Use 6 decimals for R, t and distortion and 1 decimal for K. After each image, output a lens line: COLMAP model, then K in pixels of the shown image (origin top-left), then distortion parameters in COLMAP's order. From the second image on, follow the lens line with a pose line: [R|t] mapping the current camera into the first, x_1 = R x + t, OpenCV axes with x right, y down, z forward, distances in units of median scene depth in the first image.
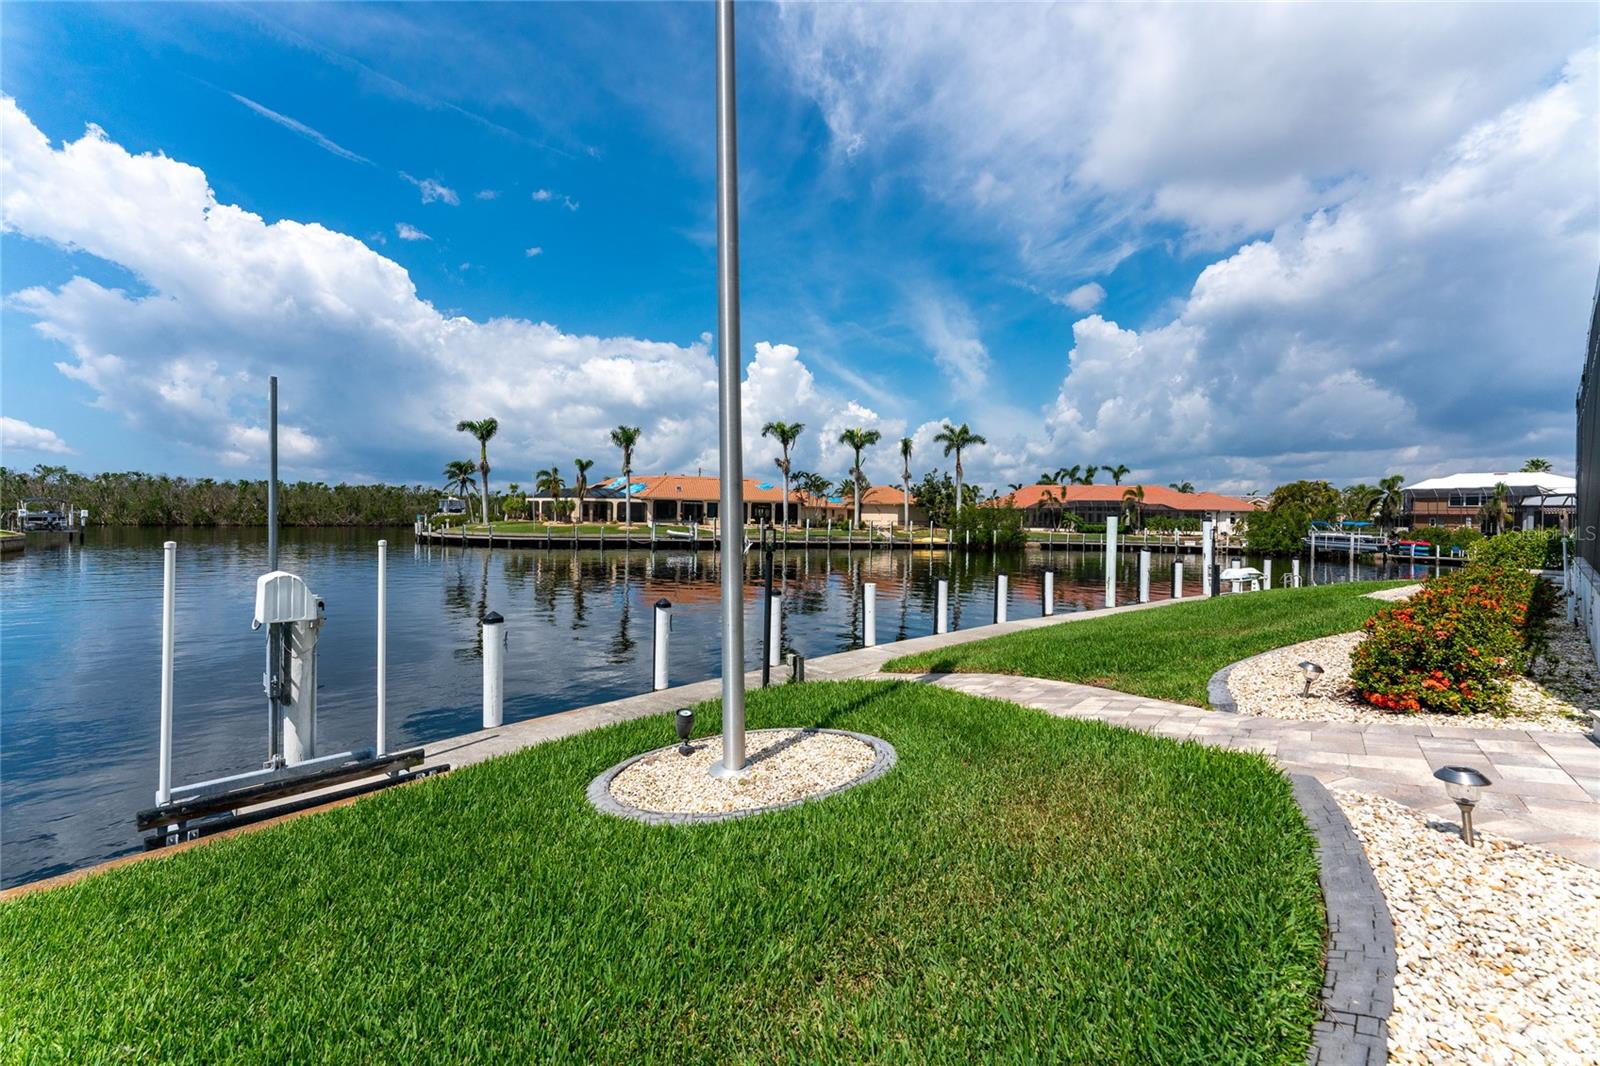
lens RADIAL K [[642.1, 0, 795.7], [0, 642.1, 539.3], [0, 0, 1]] dist [0.000060, 0.000257]
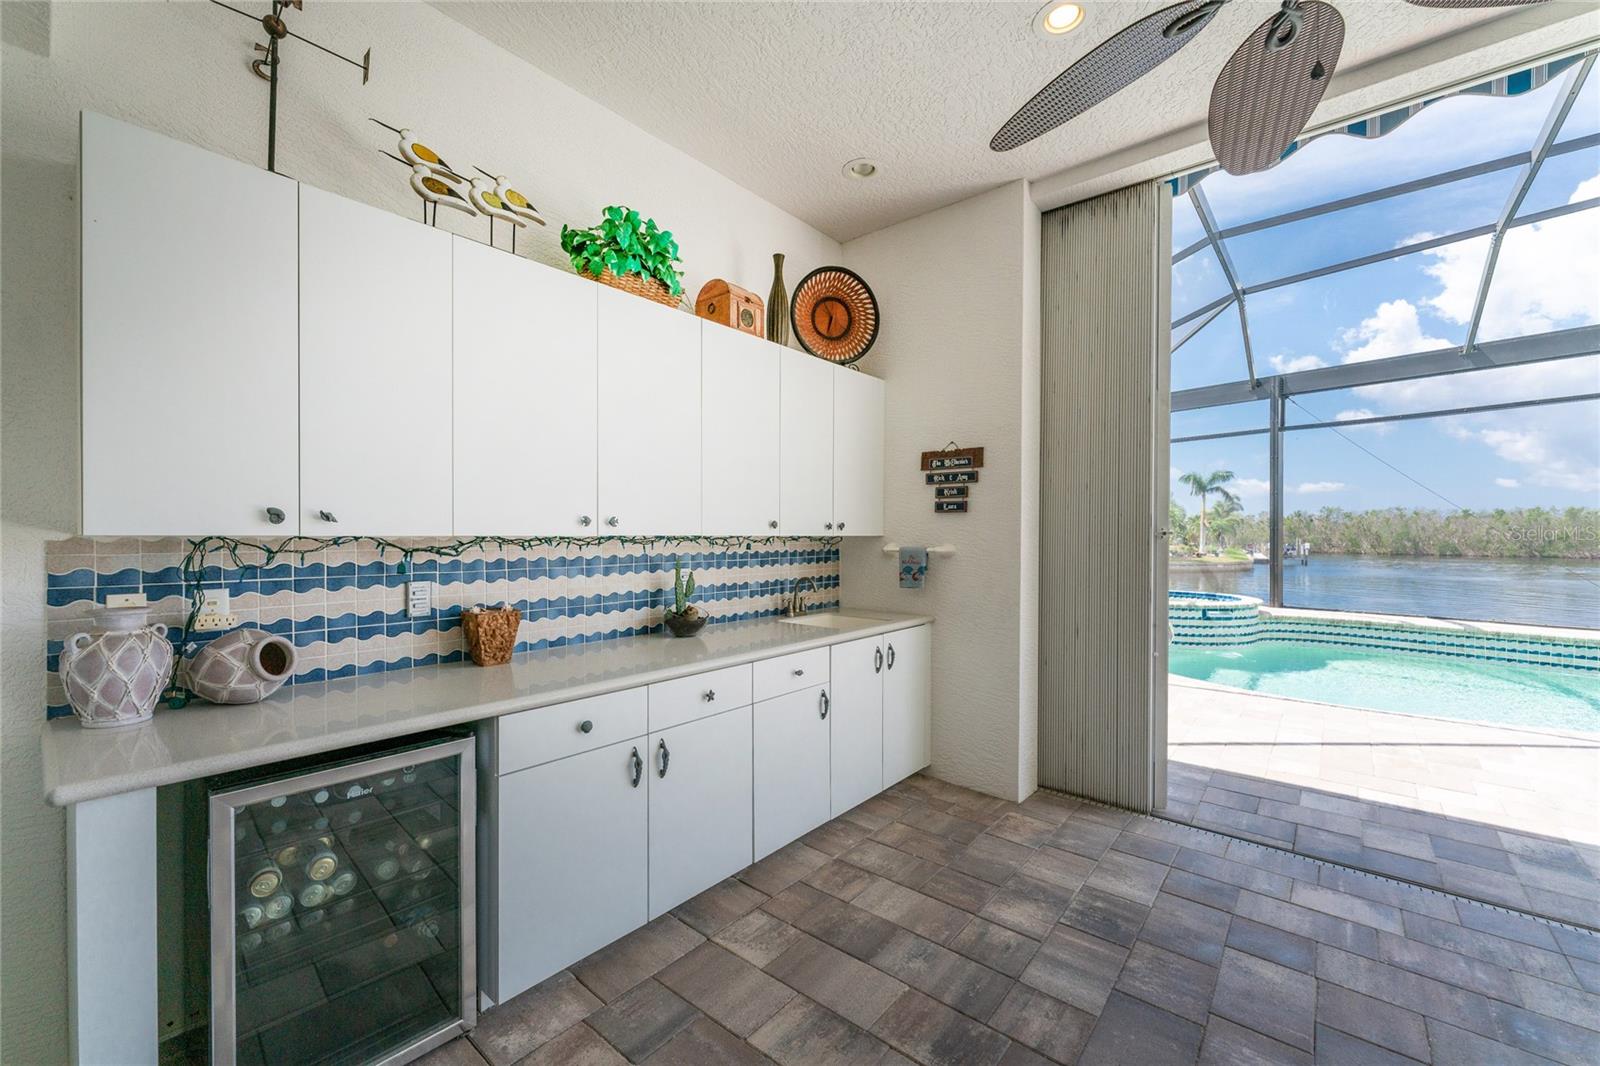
lens RADIAL K [[642.1, 0, 795.7], [0, 642.1, 539.3], [0, 0, 1]] dist [0.000060, 0.000257]
pose [[-0.031465, -0.010171, -0.999453, 0.208218], [-0.035802, 0.999318, -0.009042, -0.003041], [0.998863, 0.035498, -0.031808, -0.010670]]
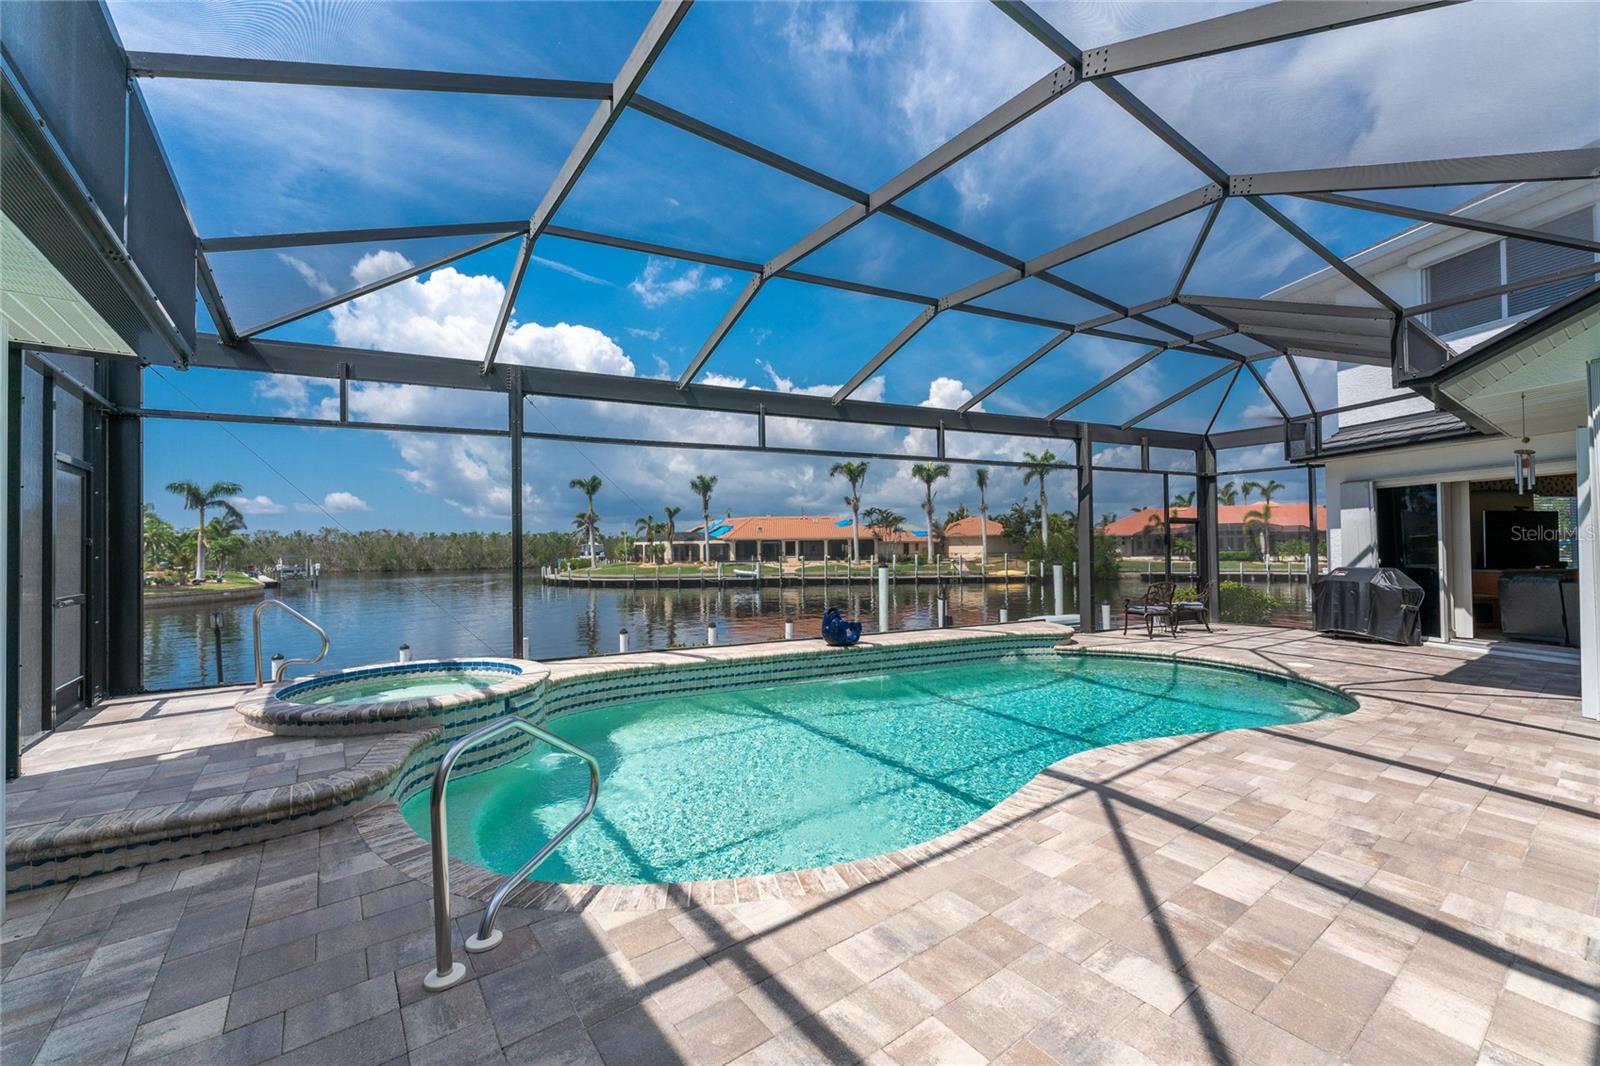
lens RADIAL K [[635.2, 0, 795.5], [0, 635.2, 537.9], [0, 0, 1]] dist [0.000490, 0.000376]
pose [[0.965197, -0.033808, -0.259329, 0.149398], [0.020701, 0.998374, -0.053109, -0.007061], [0.260703, 0.045893, 0.964328, -0.003168]]
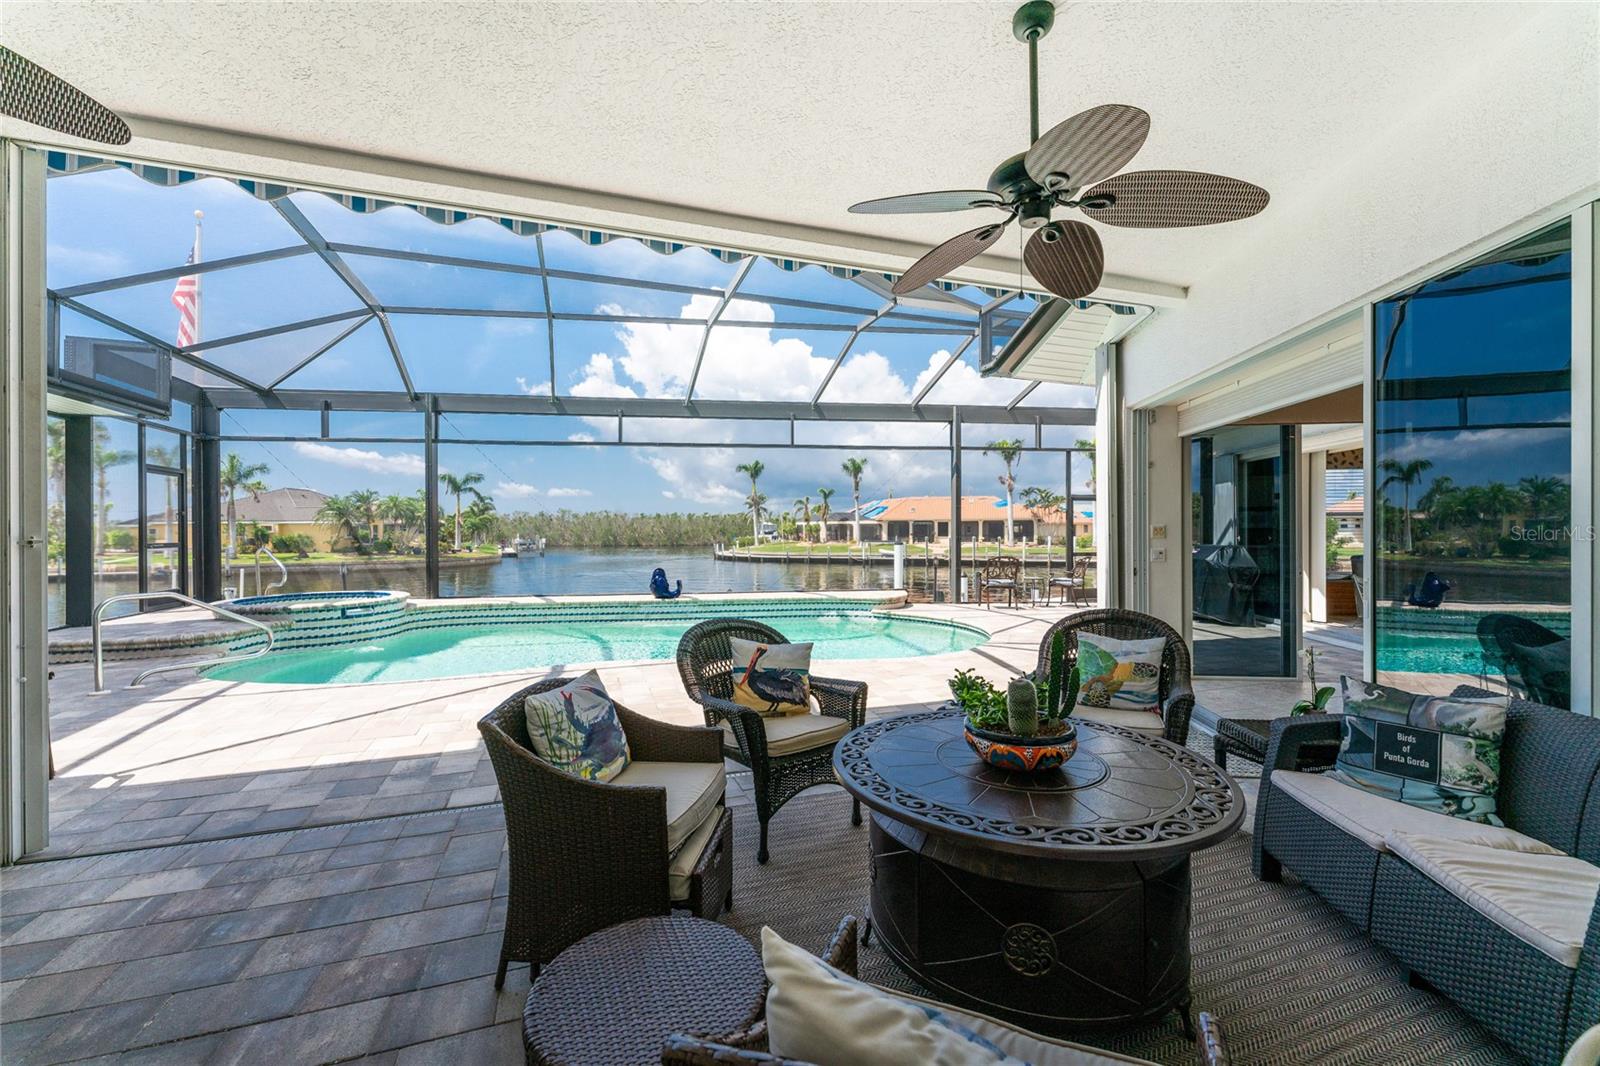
lens RADIAL K [[635.8, 0, 796.8], [0, 635.8, 529.9], [0, 0, 1]] dist [0.001585, 0.000145]
pose [[0.844545, -0.021575, -0.535050, 0.221611], [0.000670, 0.999230, -0.039236, -0.003783], [0.535485, 0.032778, 0.843909, 0.003098]]
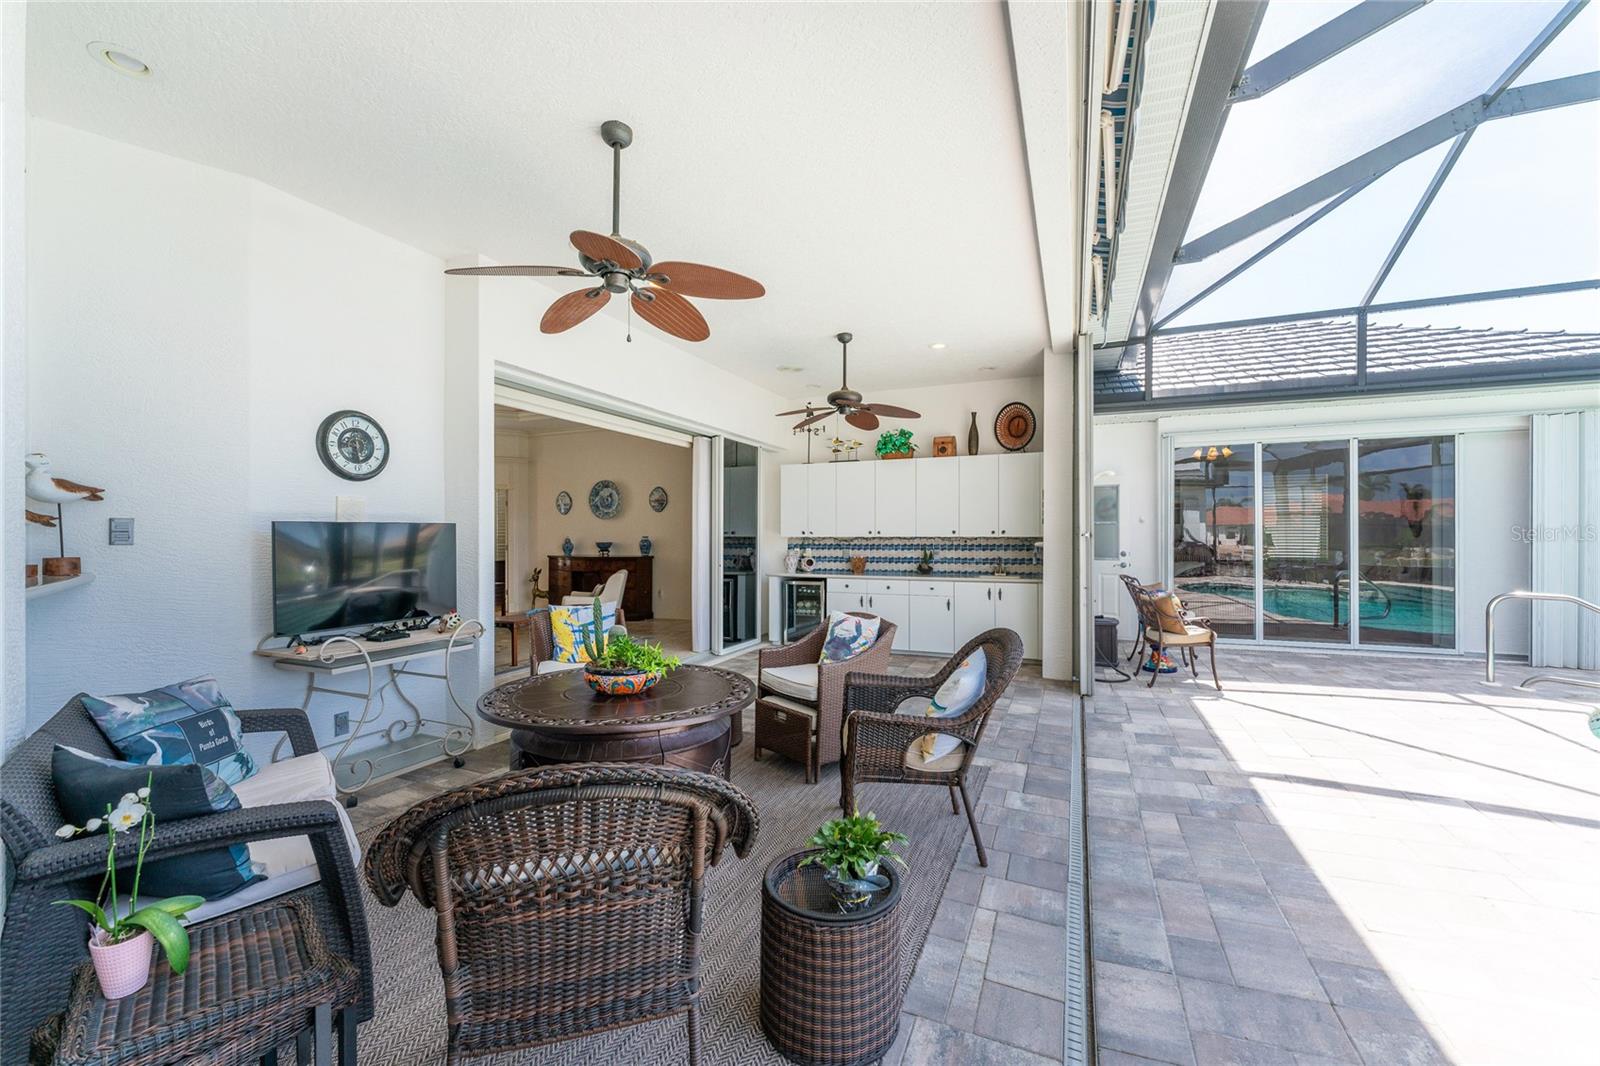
lens RADIAL K [[642.1, 0, 795.7], [0, 642.1, 539.3], [0, 0, 1]] dist [0.000060, 0.000257]
pose [[-0.964600, -0.015666, -0.263251, 0.215838], [-0.024794, 0.999200, 0.031386, -0.005344], [0.262549, 0.036802, -0.964217, 0.063675]]
